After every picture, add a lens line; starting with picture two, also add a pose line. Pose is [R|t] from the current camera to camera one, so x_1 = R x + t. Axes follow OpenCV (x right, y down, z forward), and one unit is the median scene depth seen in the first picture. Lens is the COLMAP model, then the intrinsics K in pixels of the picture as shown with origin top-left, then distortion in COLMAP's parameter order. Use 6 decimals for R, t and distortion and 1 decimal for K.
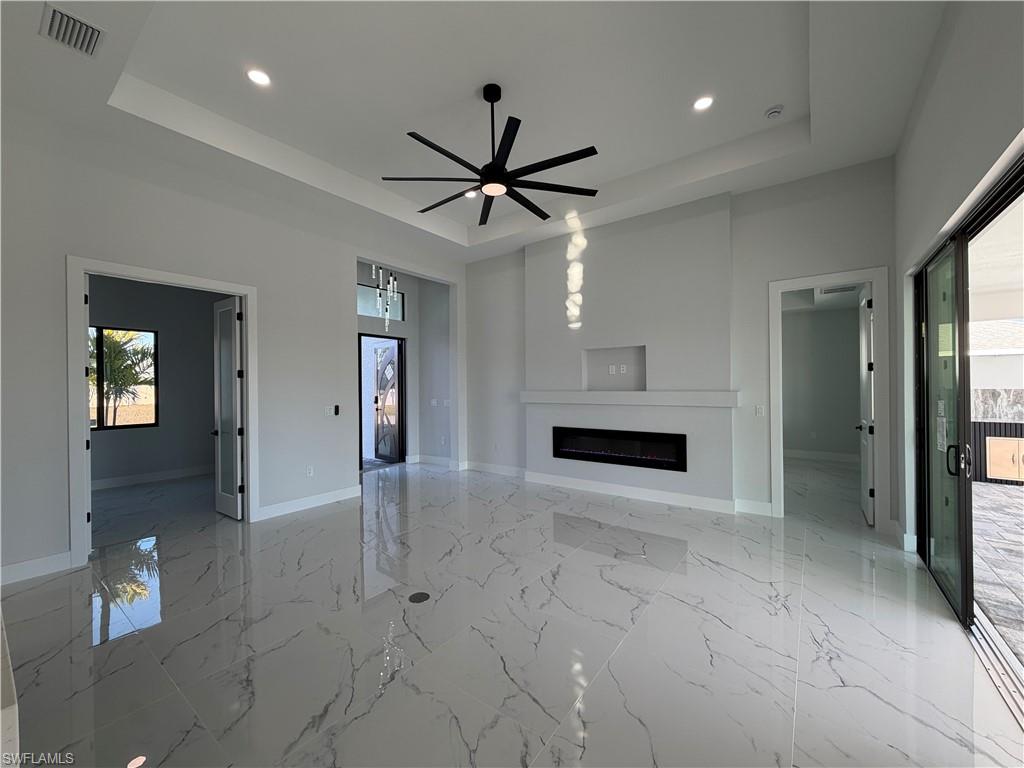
lens RADIAL K [[407.2, 0, 507.7], [0, 407.2, 386.7], [0, 0, 1]] dist [0.000420, 0.000076]
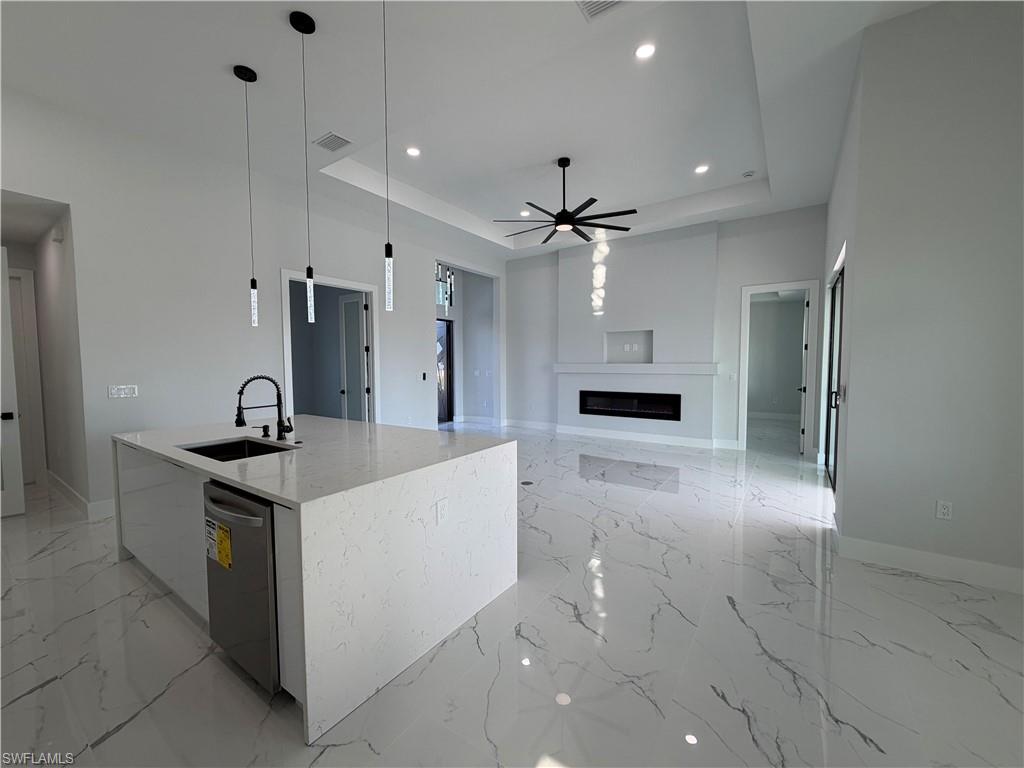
lens RADIAL K [[407.2, 0, 507.7], [0, 407.2, 386.7], [0, 0, 1]] dist [0.000420, 0.000076]
pose [[0.999392, 0.003323, 0.034703, -0.177929], [-0.005292, 0.998371, 0.056803, 0.012602], [-0.034458, -0.056952, 0.997782, -0.324478]]
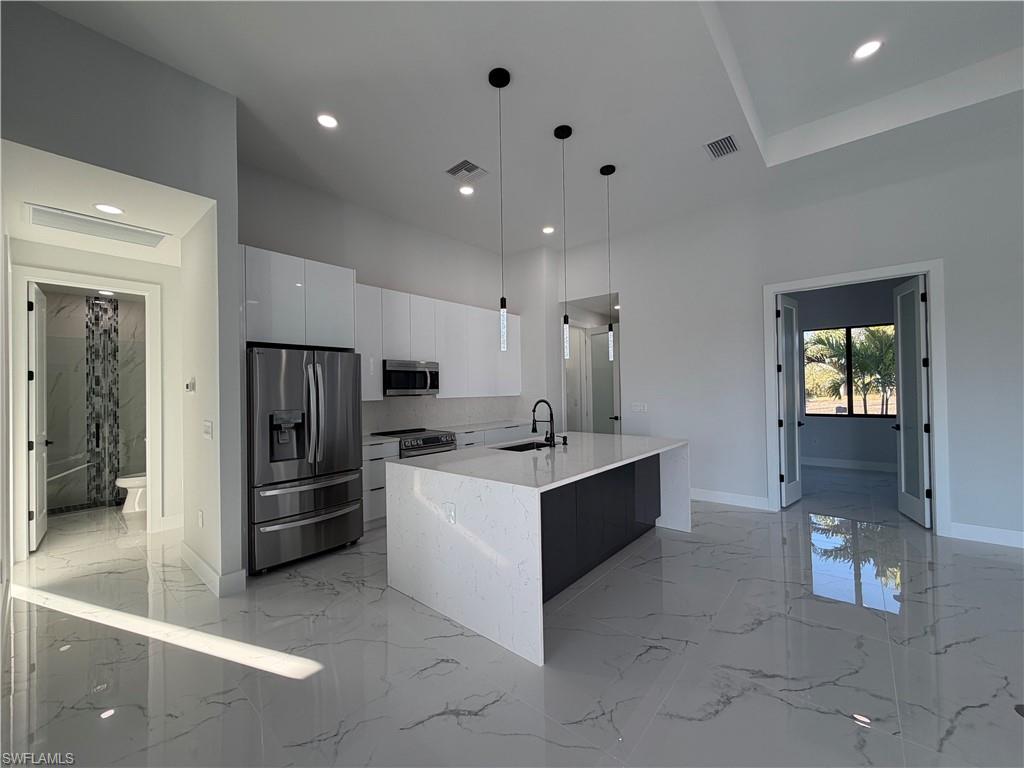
lens RADIAL K [[407.2, 0, 507.7], [0, 407.2, 386.7], [0, 0, 1]] dist [0.000420, 0.000076]
pose [[-0.062297, 0.004271, -0.998049, 0.220448], [0.015012, 0.999882, 0.003342, 0.003474], [0.997945, -0.014774, -0.062353, 0.122705]]
